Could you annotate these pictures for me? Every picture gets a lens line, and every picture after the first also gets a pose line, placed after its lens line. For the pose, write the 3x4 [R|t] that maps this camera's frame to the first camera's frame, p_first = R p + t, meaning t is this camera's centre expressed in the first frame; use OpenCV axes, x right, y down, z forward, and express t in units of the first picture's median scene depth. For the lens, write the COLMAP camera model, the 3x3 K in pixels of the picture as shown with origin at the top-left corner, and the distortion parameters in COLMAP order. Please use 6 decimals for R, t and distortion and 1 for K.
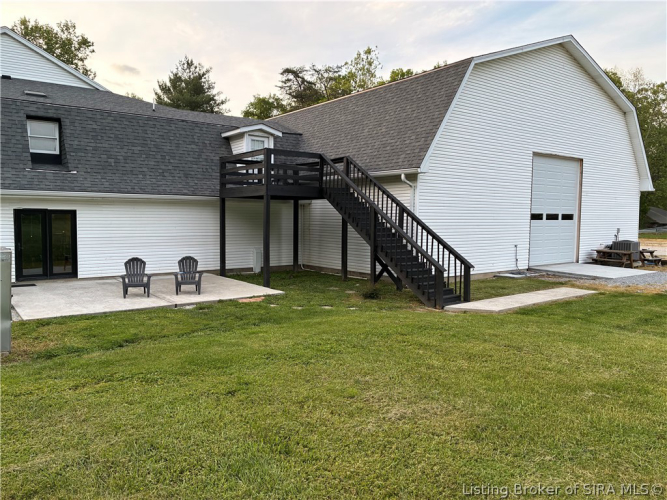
lens RADIAL K [[506.1, 0, 333.3], [0, 506.1, 251.7], [0, 0, 1]] dist [0.027919, -0.026402]
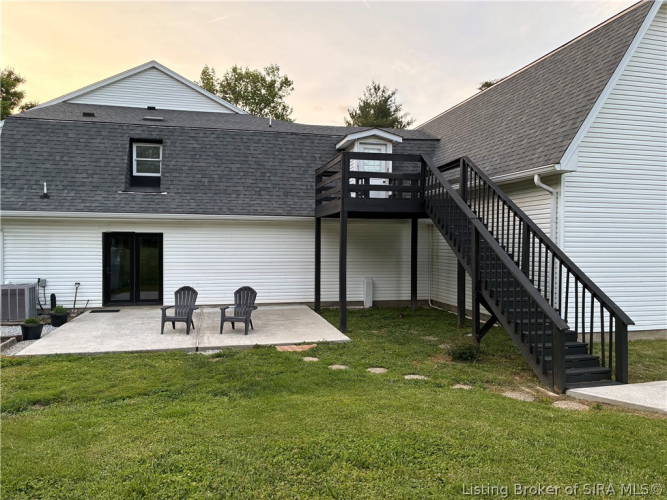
lens RADIAL K [[506.1, 0, 335.2], [0, 506.1, 249.7], [0, 0, 1]] dist [0.027919, -0.026402]
pose [[0.912518, 0.004189, -0.409016, 0.166336], [-0.026937, 0.998392, -0.049870, -0.012416], [0.408150, 0.056524, 0.911163, 0.269000]]
